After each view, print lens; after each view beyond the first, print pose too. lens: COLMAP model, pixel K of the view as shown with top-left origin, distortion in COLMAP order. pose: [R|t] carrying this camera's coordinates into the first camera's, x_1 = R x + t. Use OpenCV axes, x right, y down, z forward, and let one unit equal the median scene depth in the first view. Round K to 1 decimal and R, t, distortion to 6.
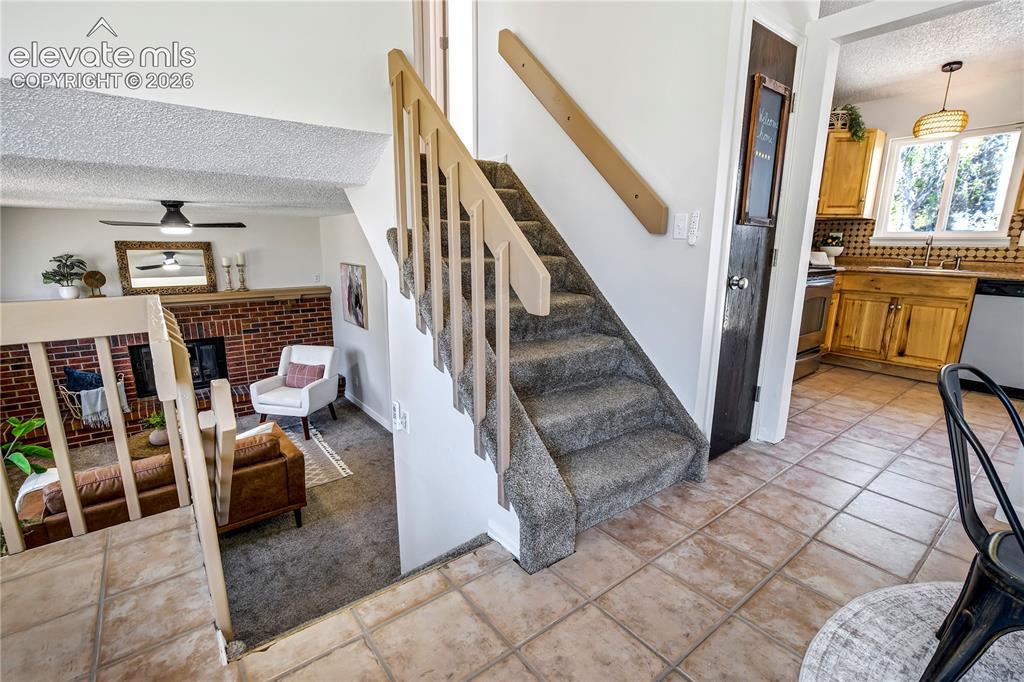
lens RADIAL K [[471.4, 0, 512.7], [0, 471.4, 343.7], [0, 0, 1]] dist [-0.039314, 0.020926]
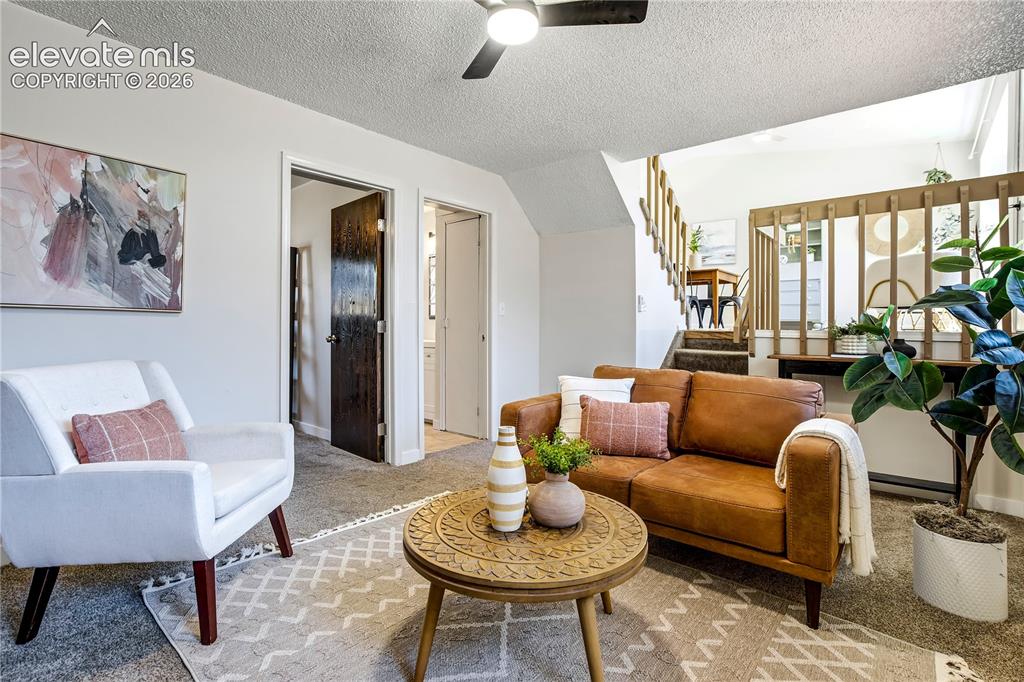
lens RADIAL K [[484.2, 0, 517.8], [0, 484.2, 319.9], [0, 0, 1]] dist [-0.001967, -0.000258]
pose [[-0.197423, 0.002245, 0.980316, -1.141290], [0.200736, 0.978901, 0.038184, 0.032709], [-0.959546, 0.204323, -0.193708, 1.077326]]
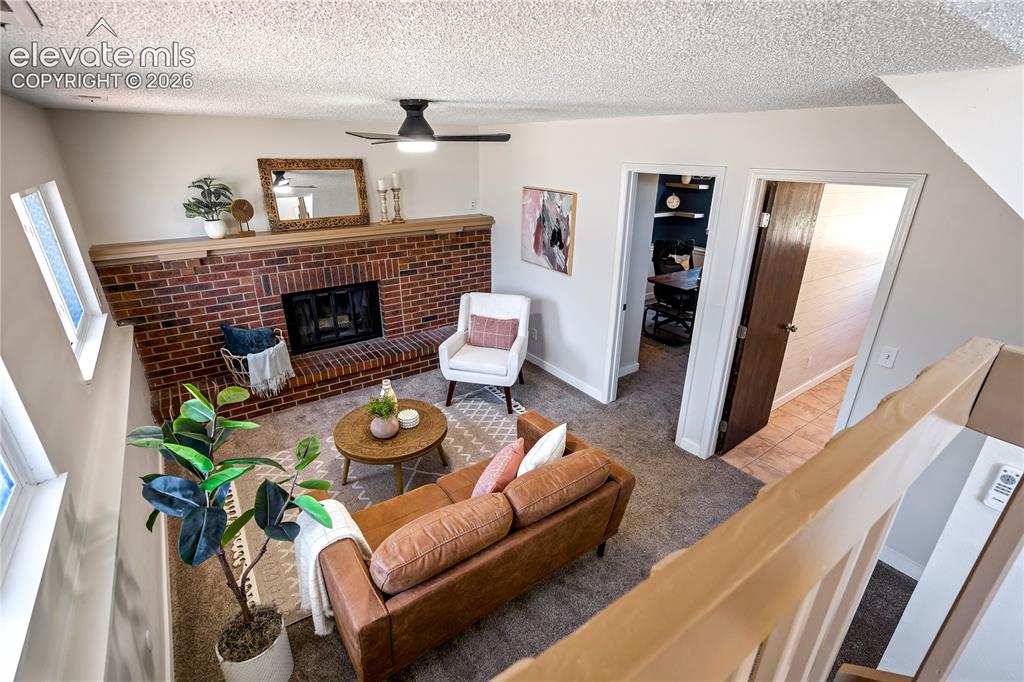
lens RADIAL K [[471.4, 0, 512.7], [0, 471.4, 343.7], [0, 0, 1]] dist [-0.039314, 0.020926]
pose [[0.999049, 0.017389, -0.039975, -0.513554], [-0.010199, 0.984785, 0.173475, -0.073766], [0.042383, -0.172903, 0.984027, 0.260800]]
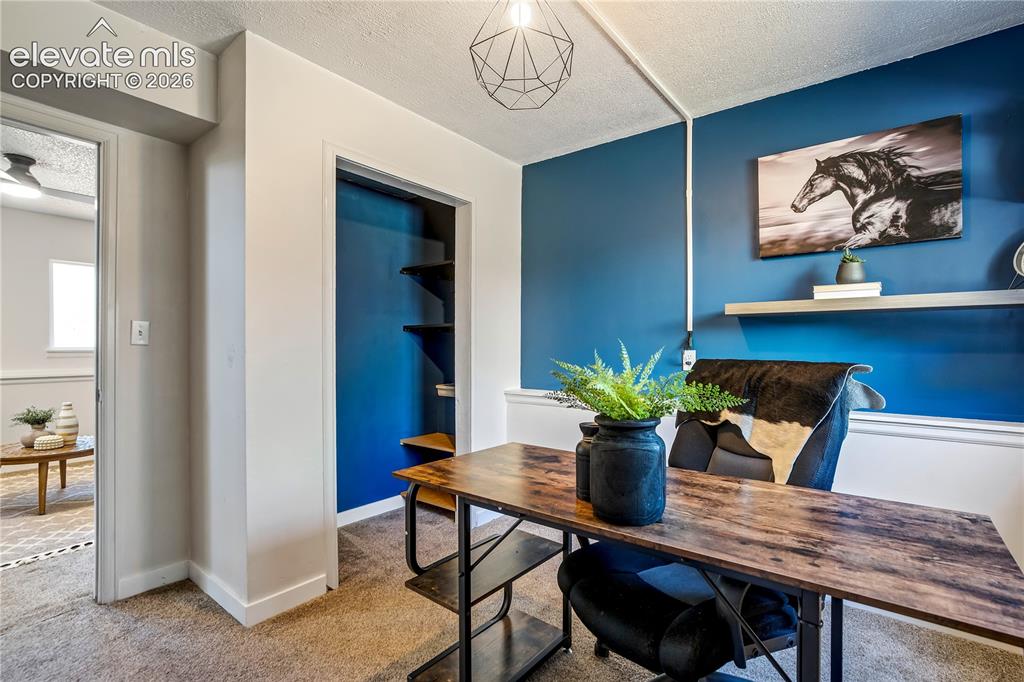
lens RADIAL K [[471.4, 0, 512.7], [0, 471.4, 343.7], [0, 0, 1]] dist [-0.039314, 0.020926]
pose [[0.241602, -0.012452, -0.970295, 0.312241], [-0.204409, 0.976828, -0.063433, -0.093205], [0.948602, 0.213663, 0.233459, 1.589685]]
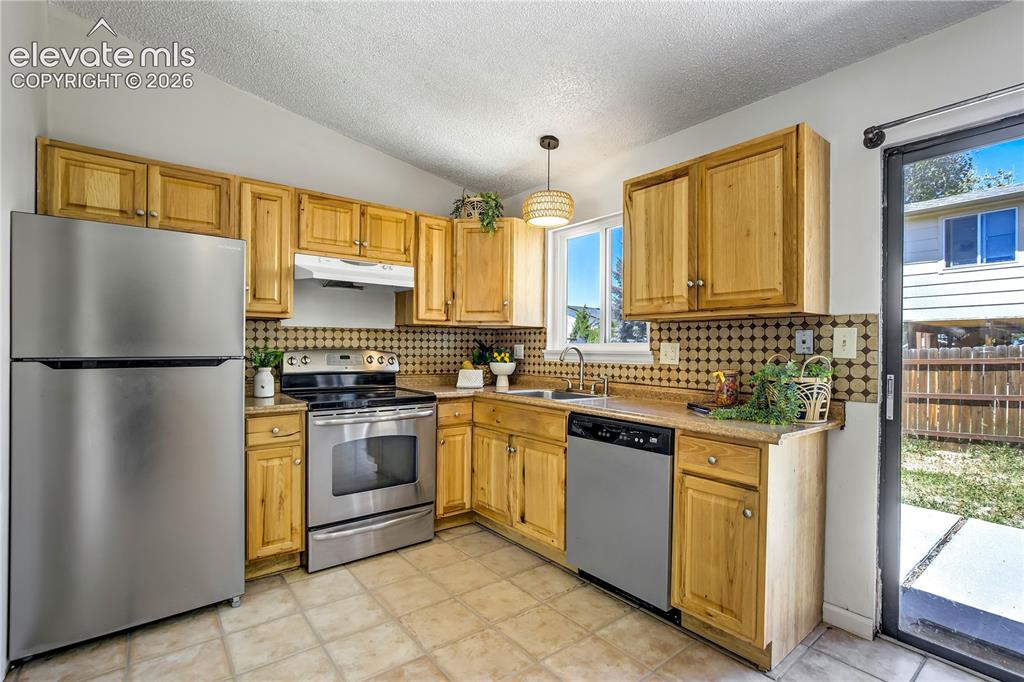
lens RADIAL K [[473.6, 0, 508.3], [0, 473.6, 348.6], [0, 0, 1]] dist [-0.045114, 0.021640]
pose [[0.999995, -0.001883, 0.002485, 0.803132], [0.002375, 0.976395, -0.215981, -0.071809], [-0.002019, 0.215986, 0.976394, 0.266584]]
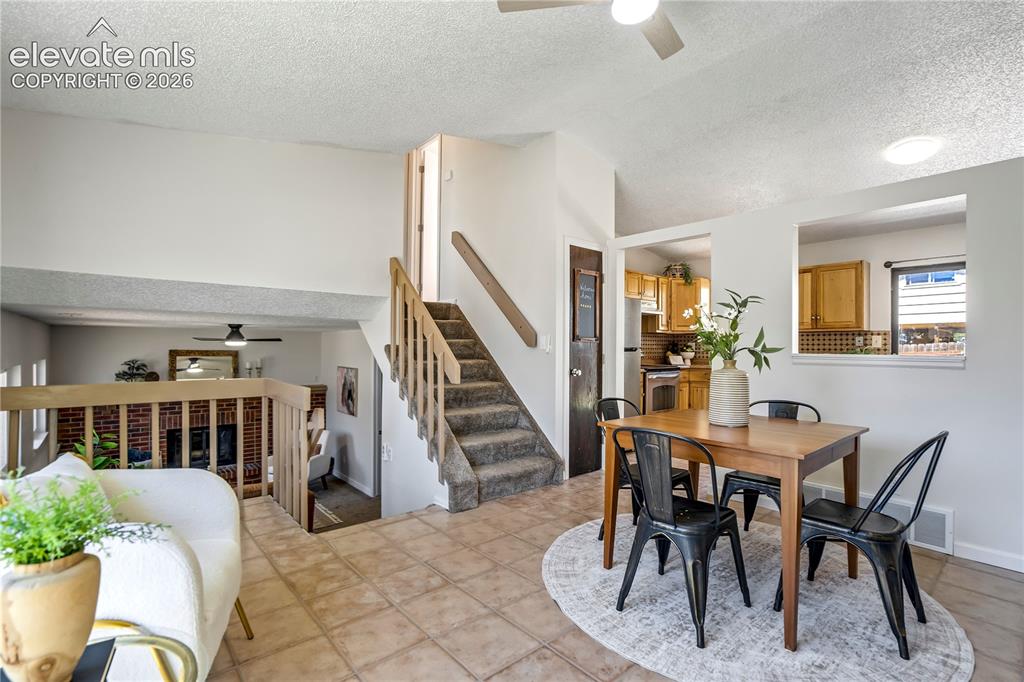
lens RADIAL K [[466.4, 0, 512.0], [0, 466.4, 341.0], [0, 0, 1]] dist [-0.038650, 0.020017]
pose [[0.998569, -0.002936, 0.053403, 0.074185], [0.015076, 0.973454, -0.228386, 0.091765], [-0.051315, 0.228864, 0.972105, -0.446252]]
